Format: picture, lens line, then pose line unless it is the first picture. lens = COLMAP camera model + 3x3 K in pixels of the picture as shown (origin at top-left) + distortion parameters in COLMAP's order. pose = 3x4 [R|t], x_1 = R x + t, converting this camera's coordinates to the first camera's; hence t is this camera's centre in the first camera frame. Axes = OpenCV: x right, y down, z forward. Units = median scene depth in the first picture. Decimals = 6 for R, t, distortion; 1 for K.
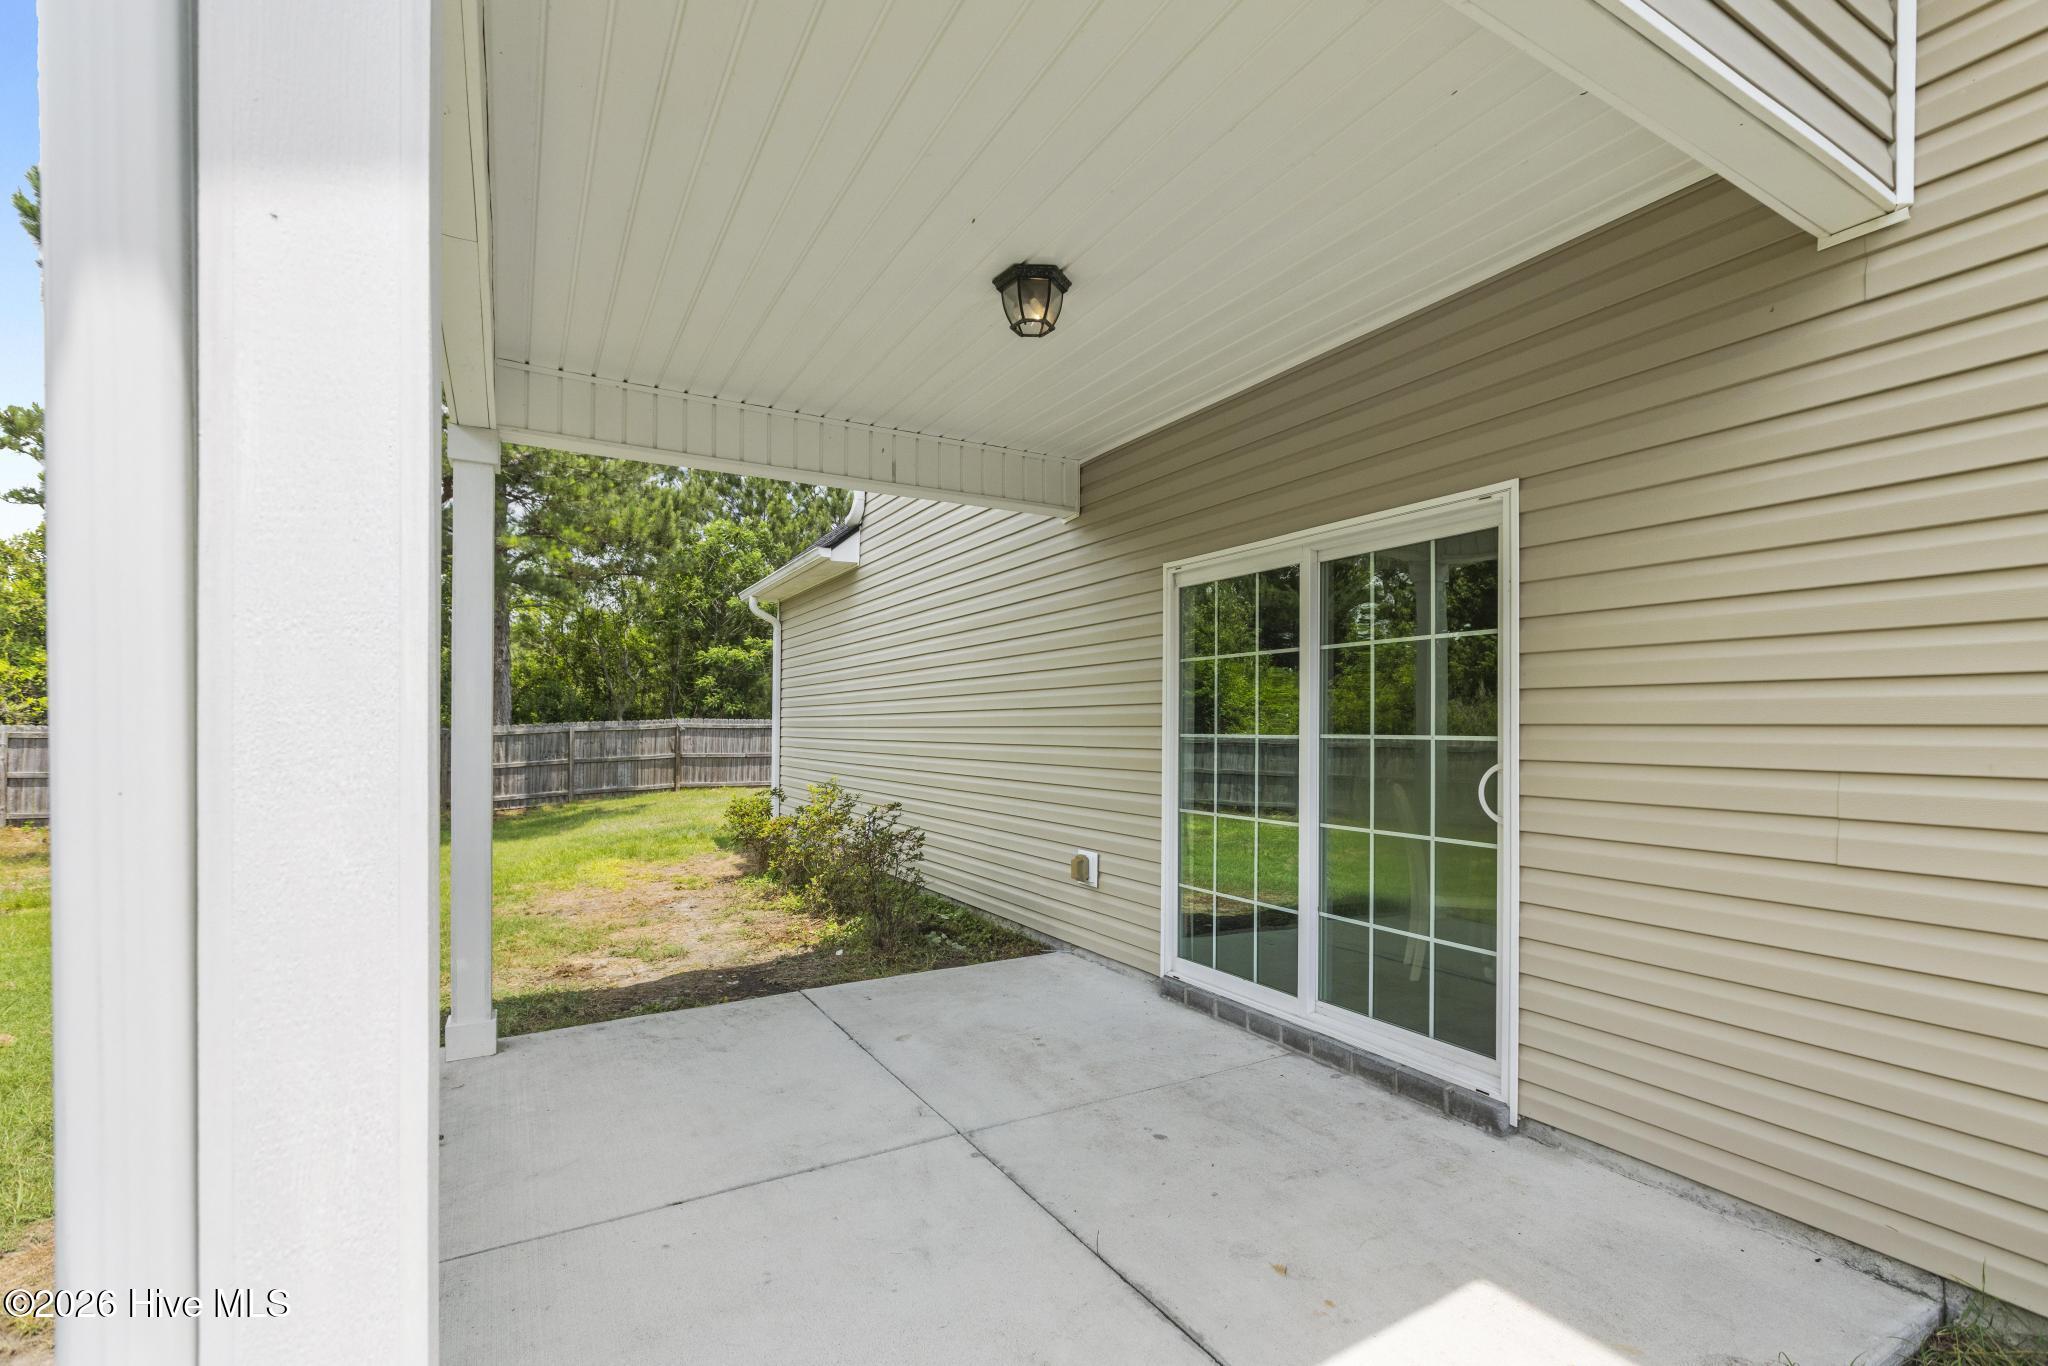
lens RADIAL K [[917.5, 0, 1030.5], [0, 917.5, 727.6], [0, 0, 1]] dist [0.002687, -0.000945]
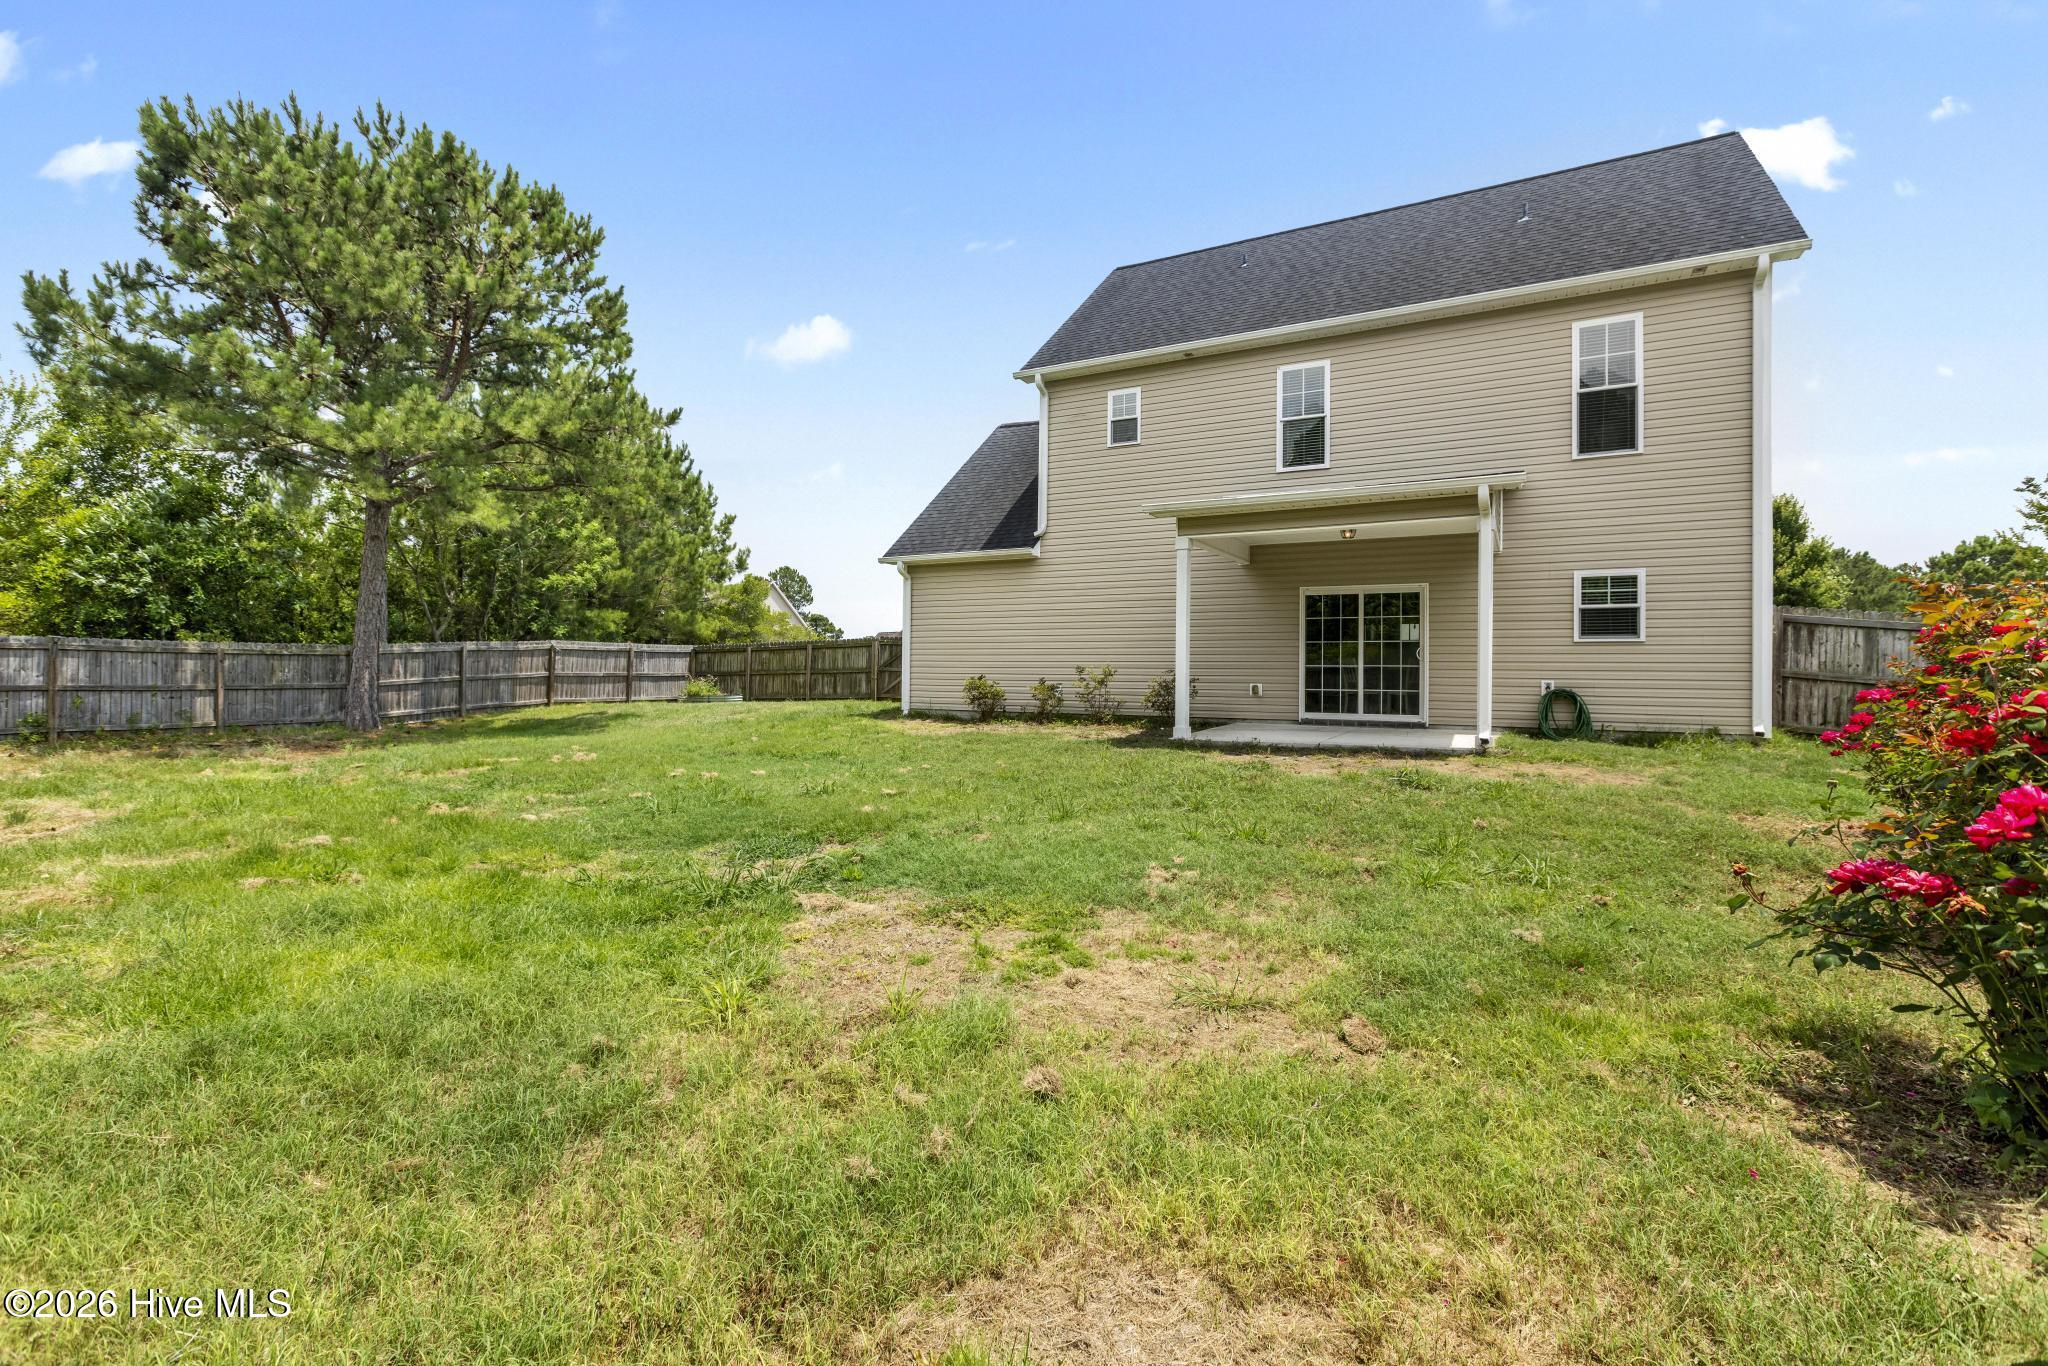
lens RADIAL K [[917.5, 0, 1025.7], [0, 917.5, 677.3], [0, 0, 1]] dist [0.002687, -0.000945]
pose [[0.839900, -0.002393, 0.542736, -0.532398], [-0.003431, 0.999947, 0.009717, 0.023036], [-0.542731, -0.010023, 0.839847, -0.254795]]
